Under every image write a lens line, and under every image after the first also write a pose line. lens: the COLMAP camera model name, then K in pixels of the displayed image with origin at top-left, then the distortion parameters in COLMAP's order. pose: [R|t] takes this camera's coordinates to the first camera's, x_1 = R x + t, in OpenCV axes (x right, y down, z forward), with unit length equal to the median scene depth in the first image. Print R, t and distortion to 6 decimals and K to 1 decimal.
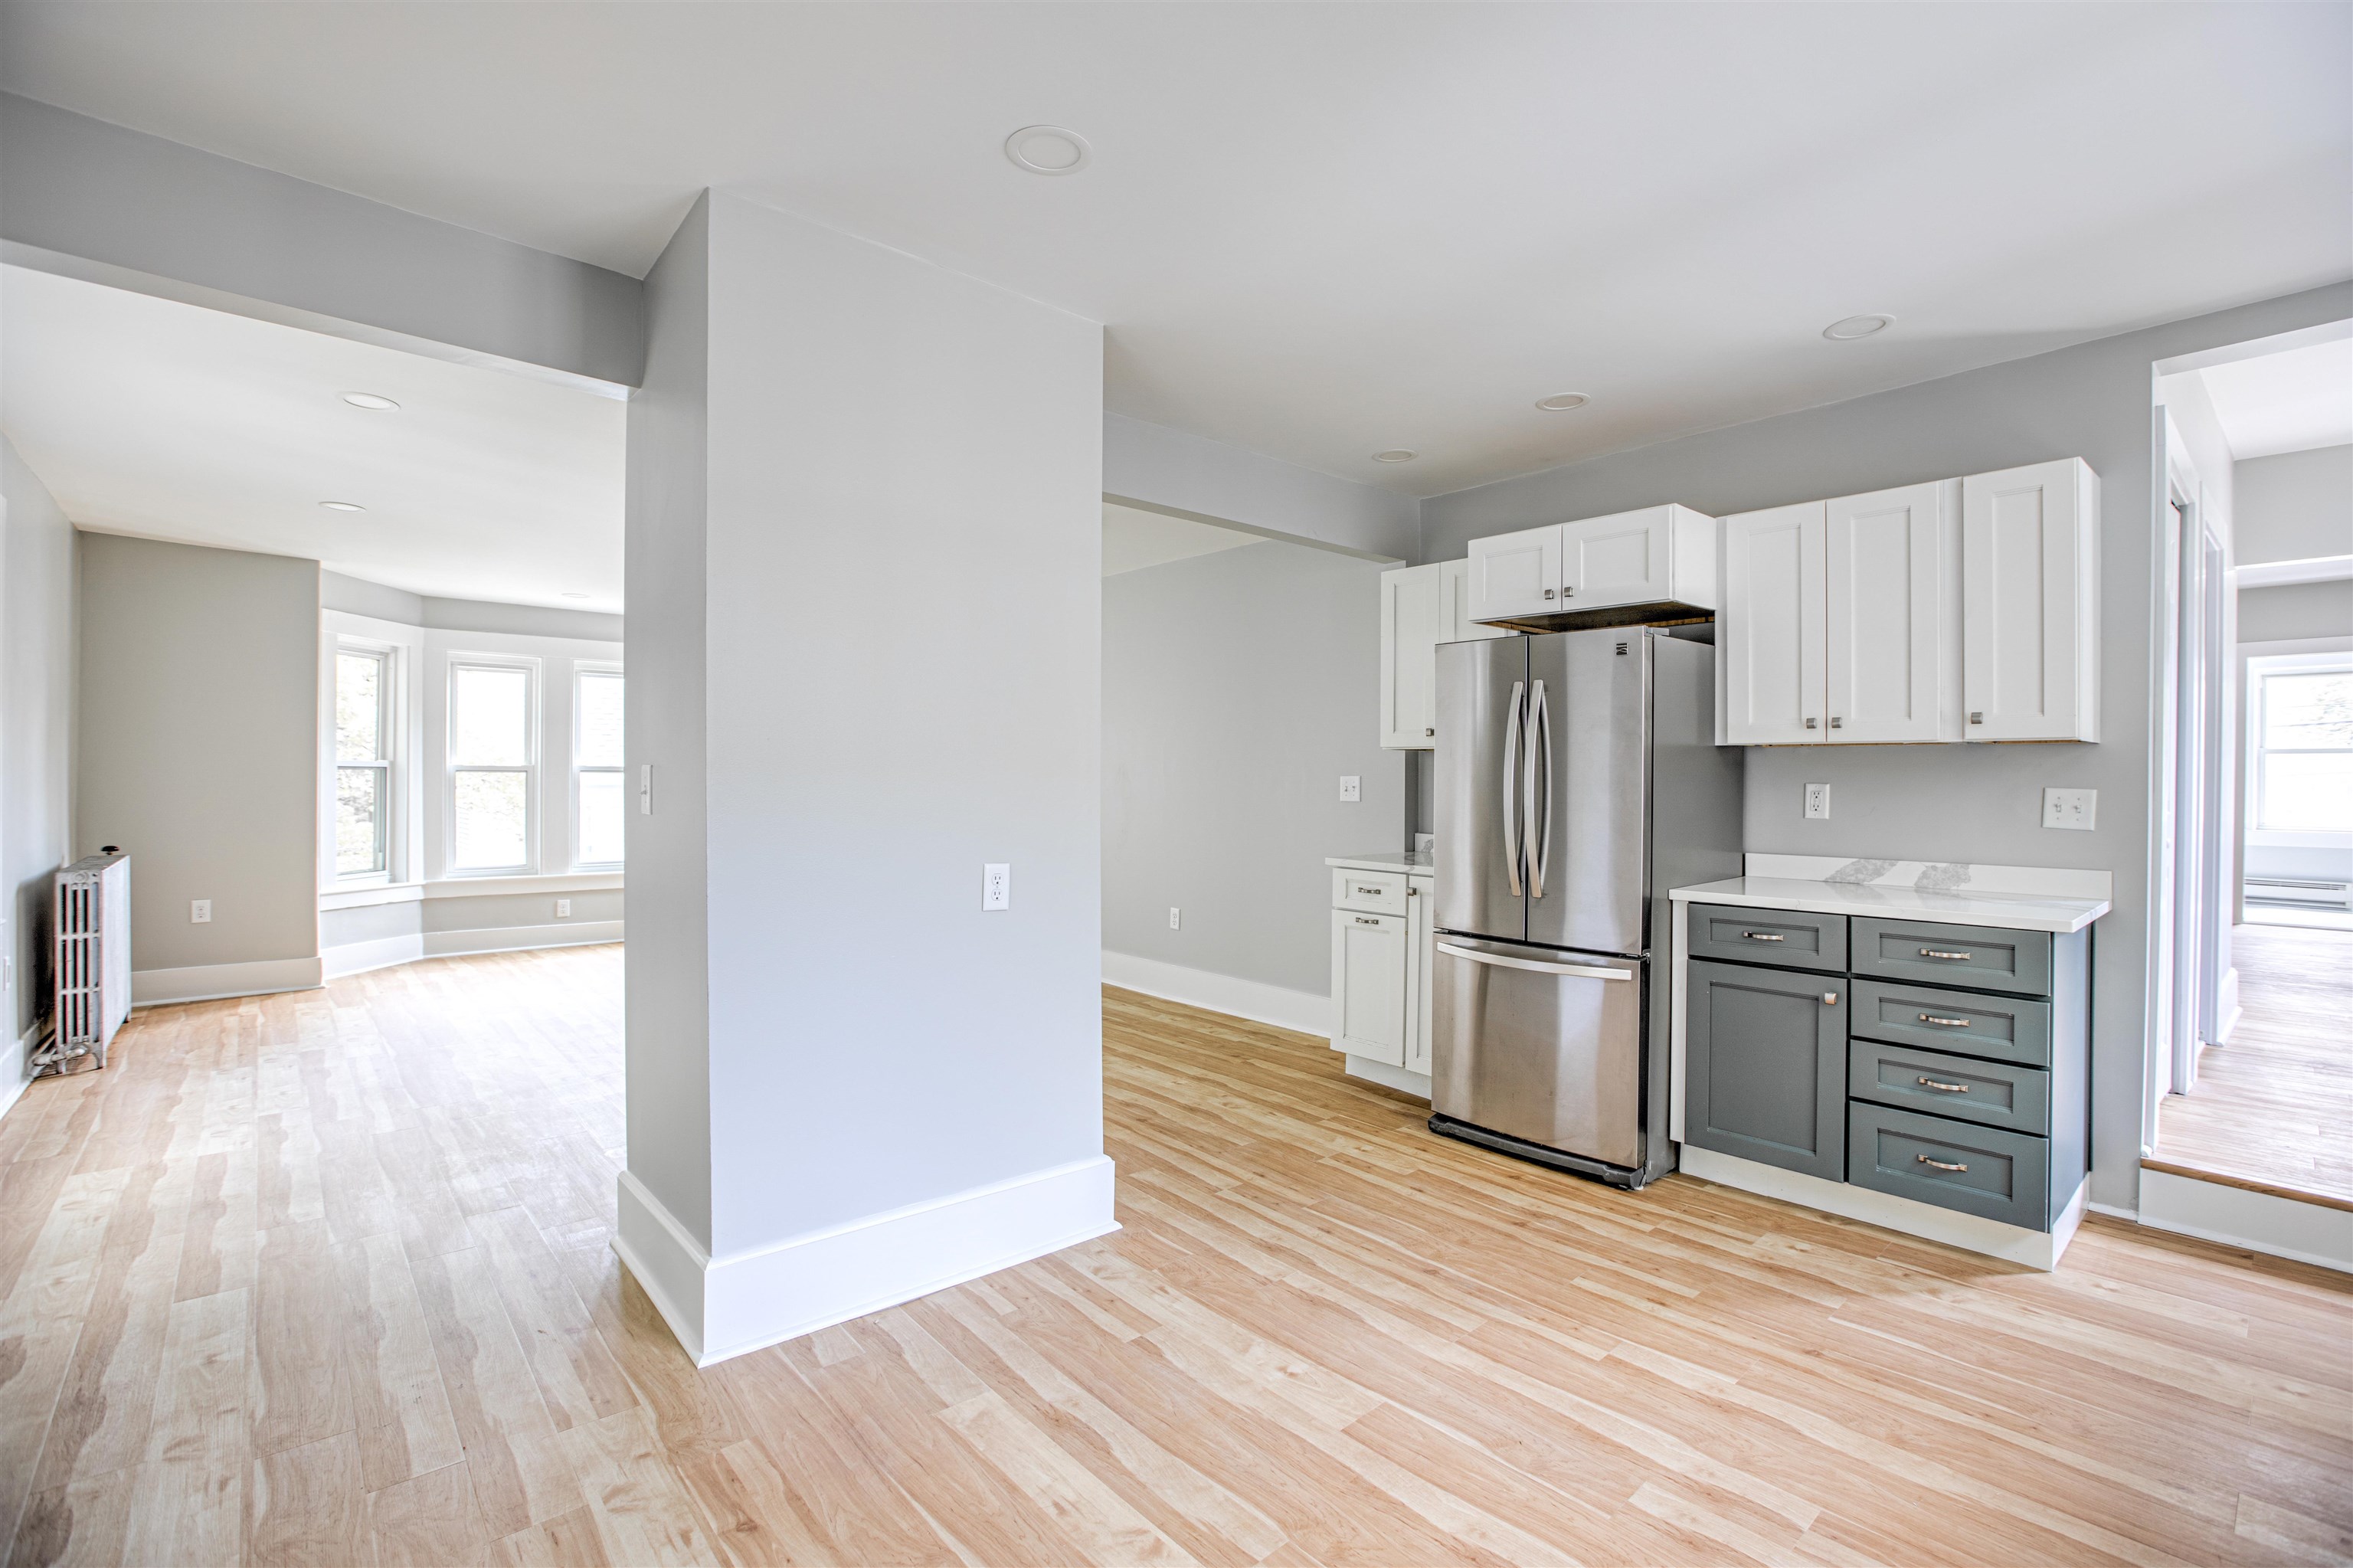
lens RADIAL K [[1066.0, 0, 1176.5], [0, 1066.0, 784.0], [0, 0, 1]] dist [-0.046842, 0.018374]
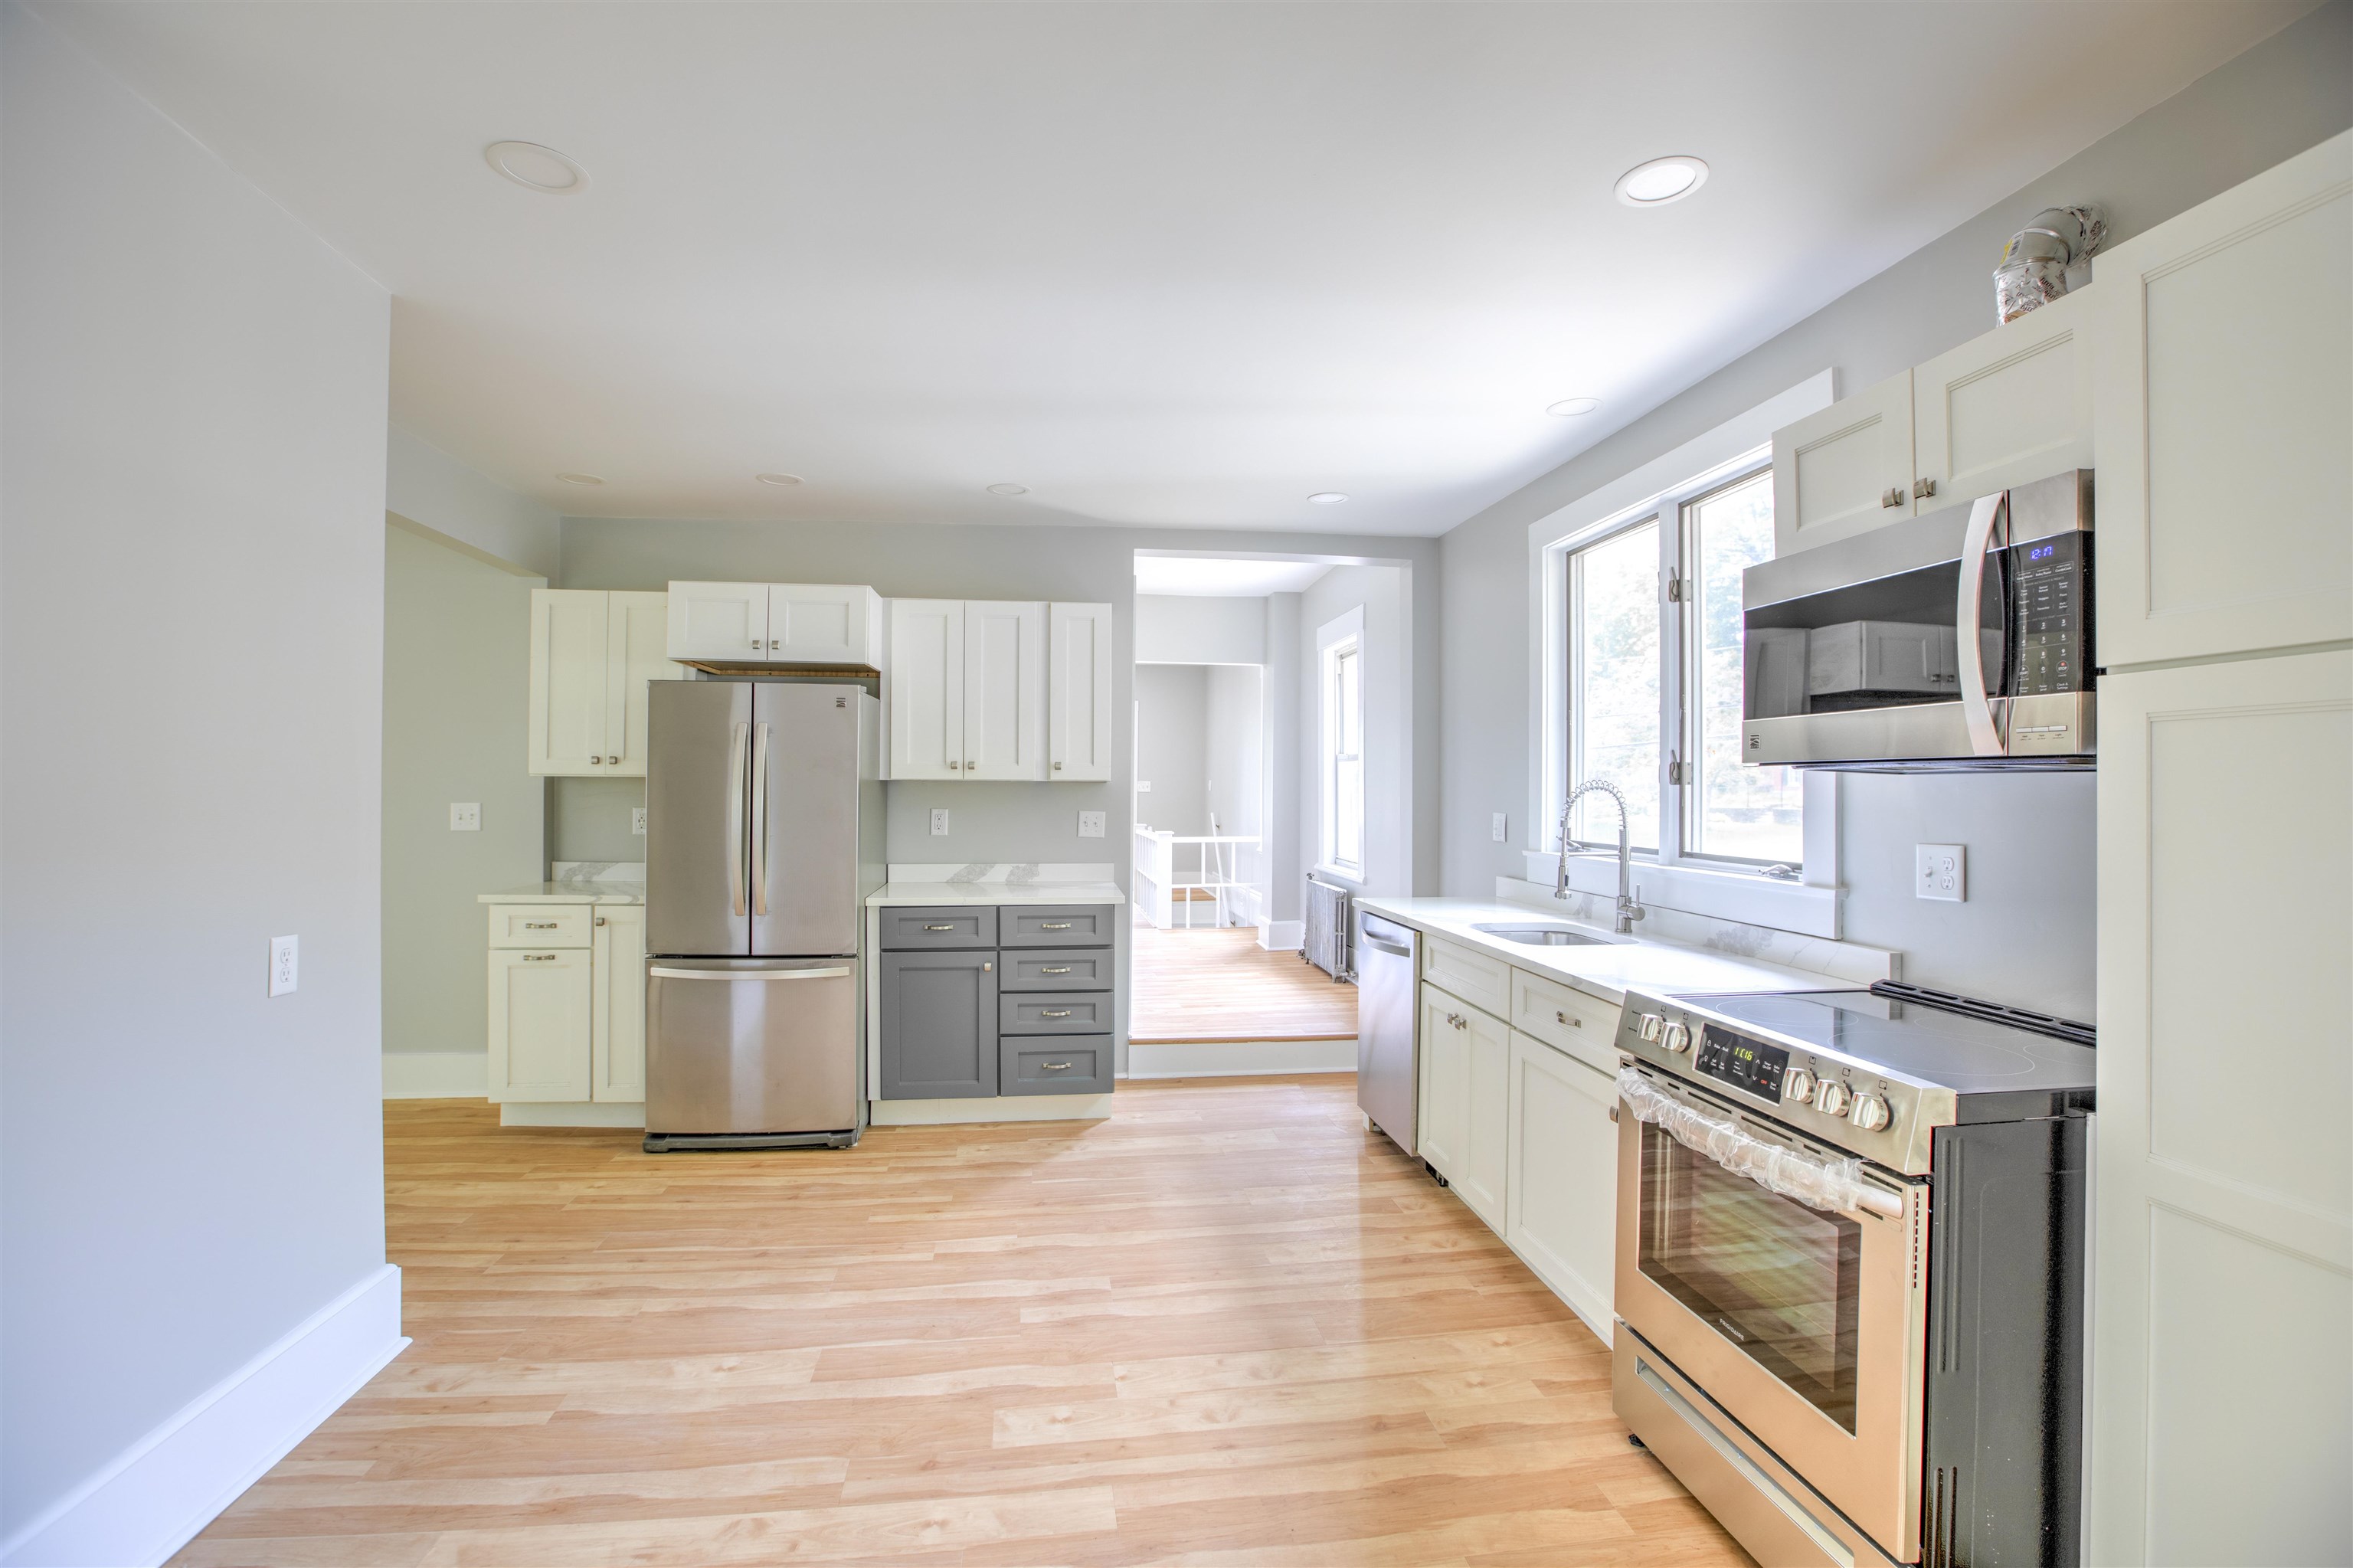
lens RADIAL K [[1083.1, 0, 1174.4], [0, 1083.1, 776.7], [0, 0, 1]] dist [-0.061995, 0.035763]
pose [[0.553827, 0.005265, 0.832615, -0.429969], [0.001652, 0.999971, -0.007422, -0.035998], [-0.832630, 0.005486, 0.553802, -0.000380]]
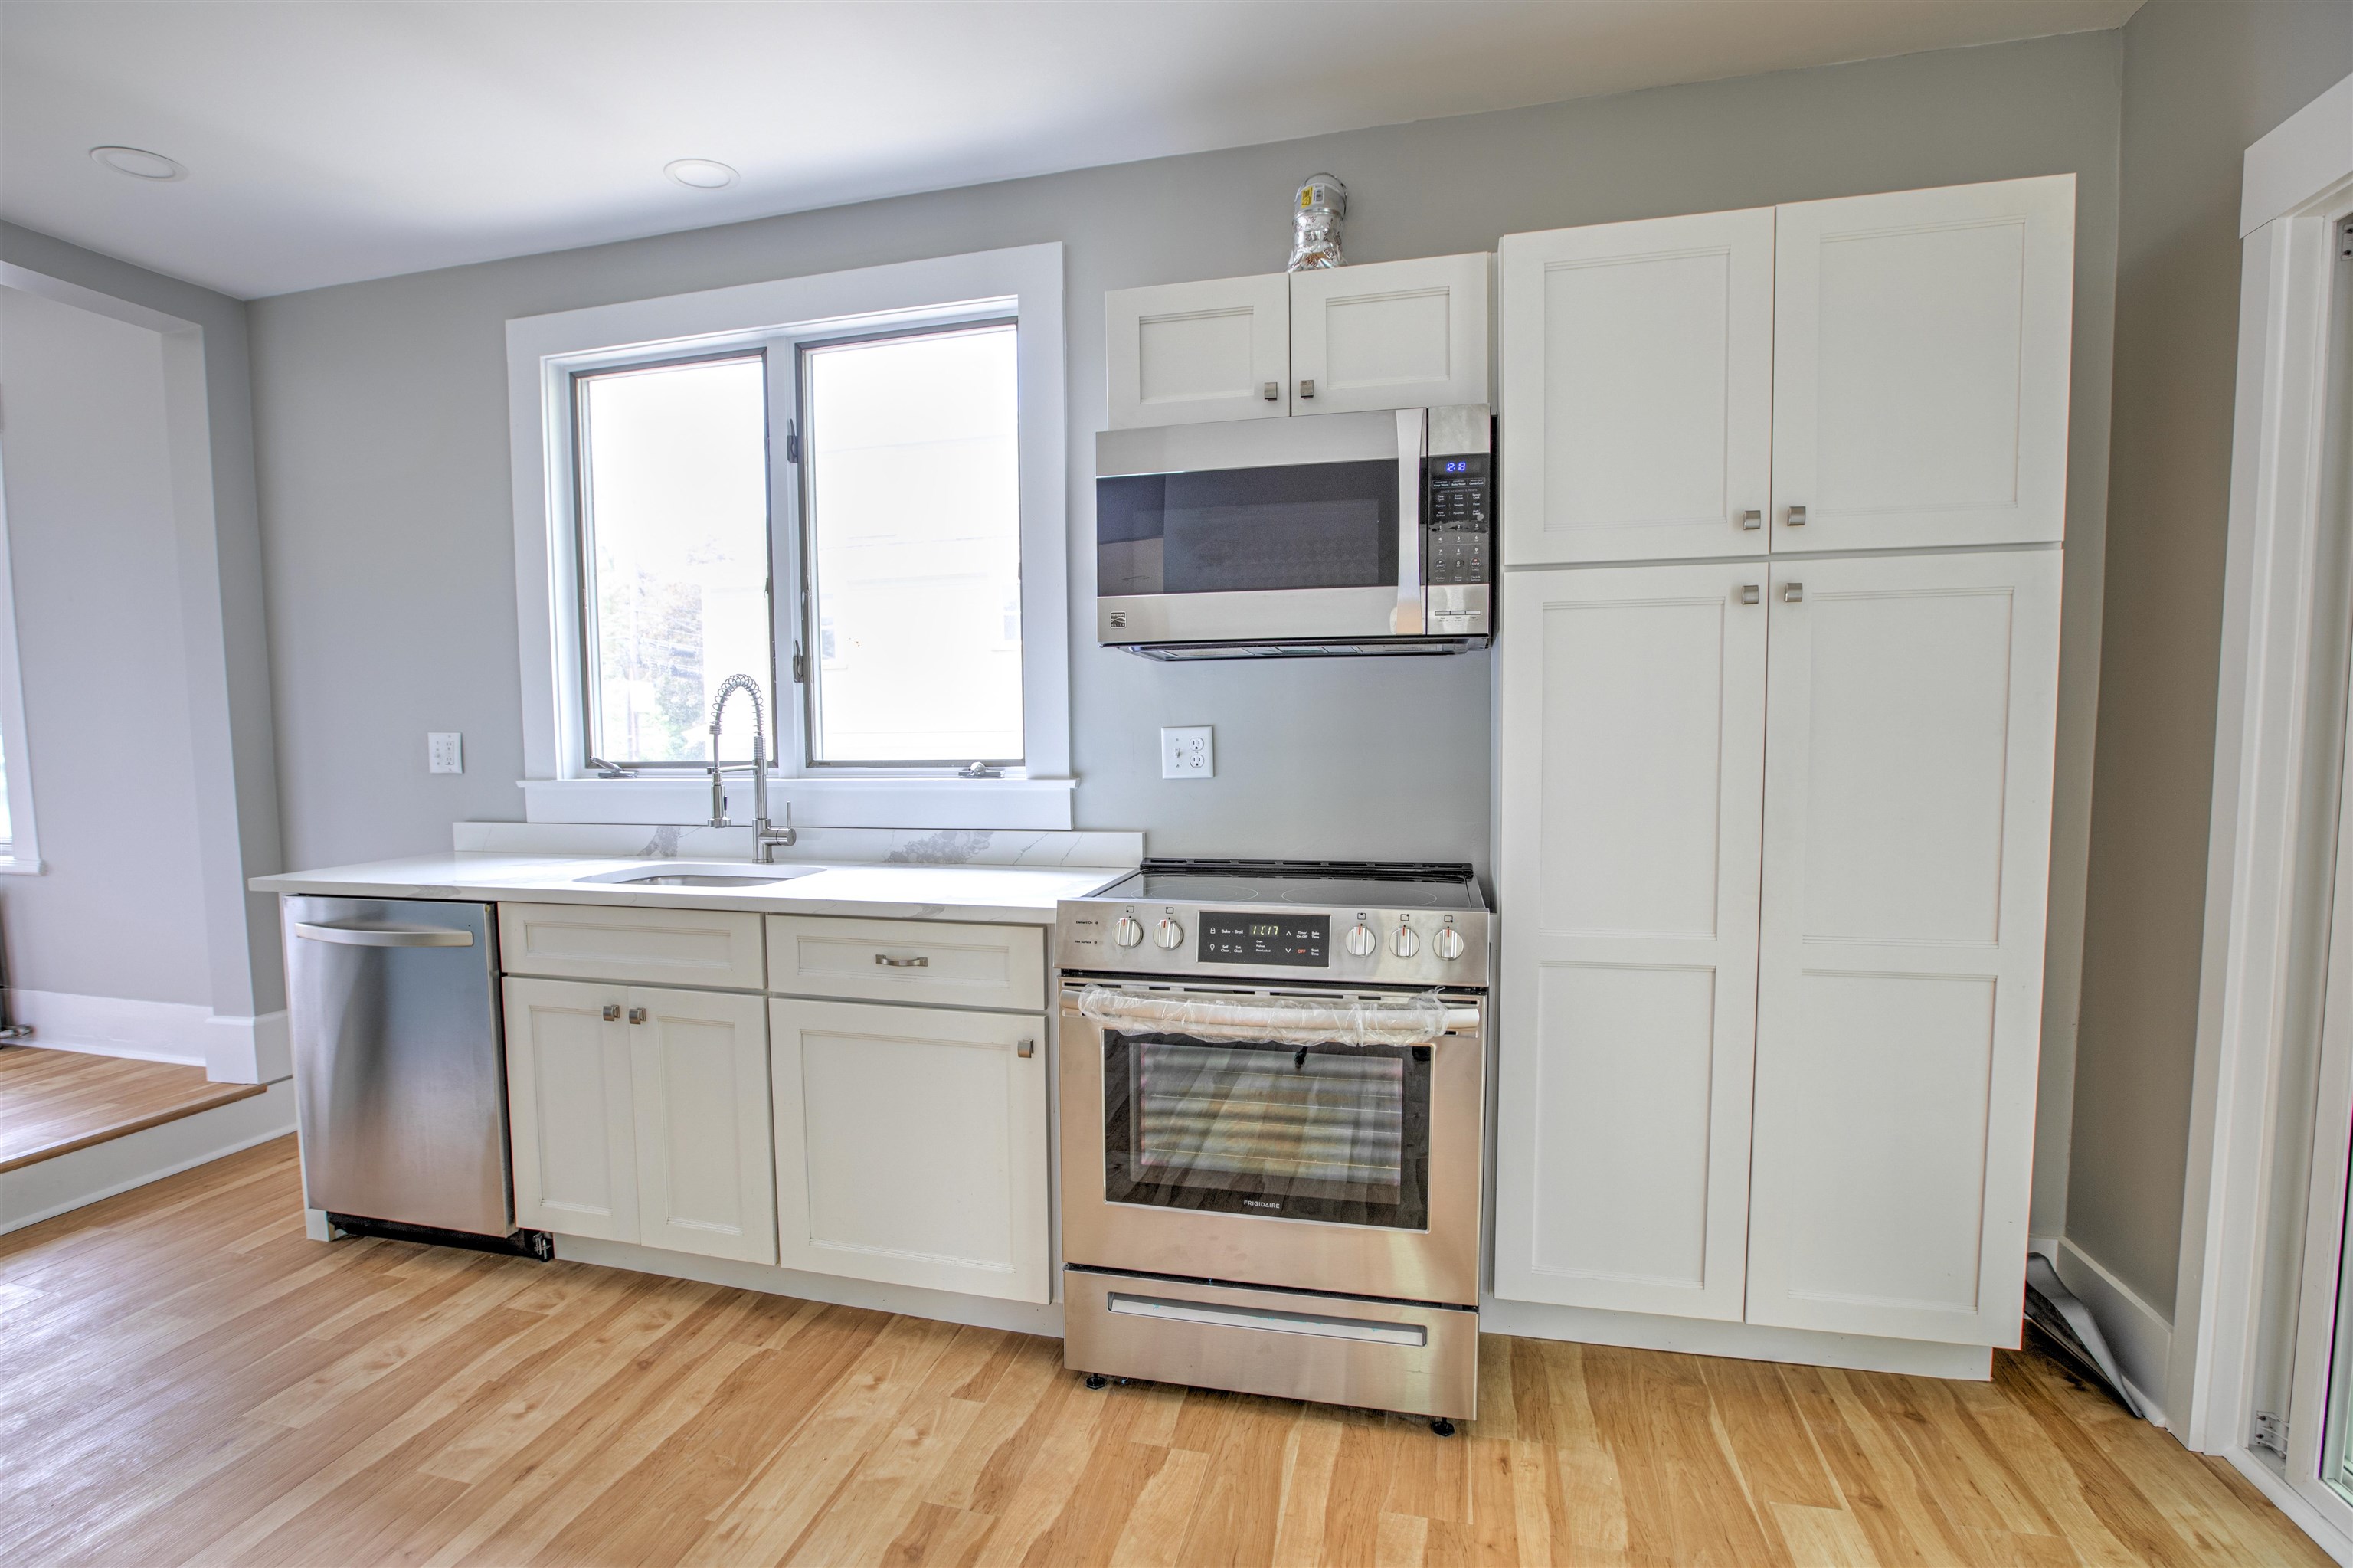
lens RADIAL K [[1182.7, 0, 1108.1], [0, 1182.7, 821.3], [0, 0, 1]] dist [-0.054280, 0.022109]
pose [[-0.548278, -0.067214, 0.833591, -0.236522], [0.015136, 0.995804, 0.090249, -0.003067], [-0.836159, 0.062099, -0.544960, 0.526953]]
